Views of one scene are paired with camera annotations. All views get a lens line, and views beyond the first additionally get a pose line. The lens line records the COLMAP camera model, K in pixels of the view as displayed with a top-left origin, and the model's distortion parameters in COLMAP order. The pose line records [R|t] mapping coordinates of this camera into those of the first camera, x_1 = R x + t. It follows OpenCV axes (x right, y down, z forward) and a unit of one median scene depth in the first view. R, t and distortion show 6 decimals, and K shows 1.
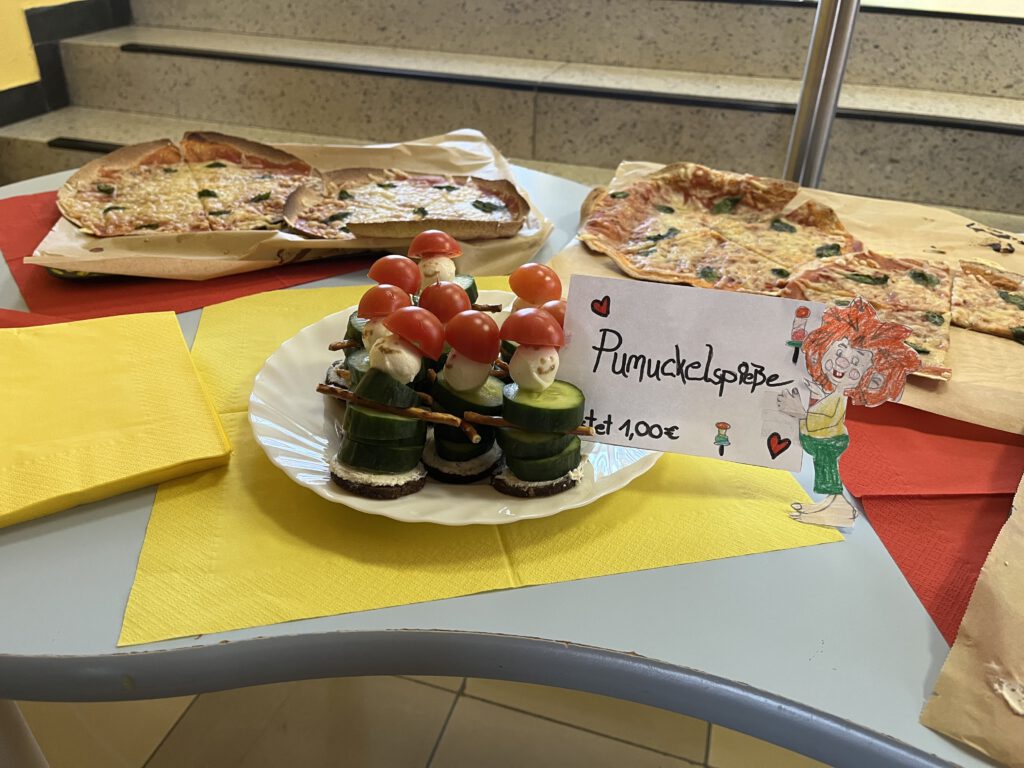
lens RADIAL K [[783.7, 0, 513.2], [0, 783.7, 383.5], [0, 0, 1]] dist [0.001274, -0.009703]
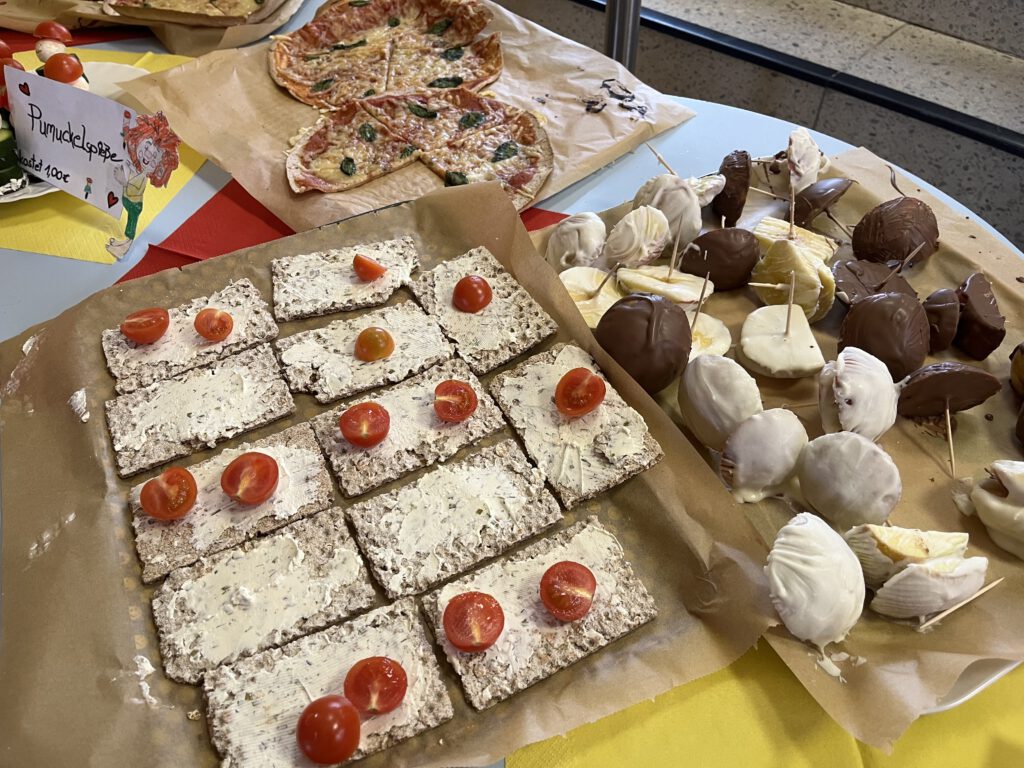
lens RADIAL K [[783.7, 0, 508.9], [0, 783.7, 387.5], [0, 0, 1]] dist [0.001274, -0.009703]
pose [[0.897118, 0.294783, -0.329062, 1.668869], [-0.192070, 0.931006, 0.310383, -0.209816], [0.397855, -0.215247, 0.891841, -0.161865]]
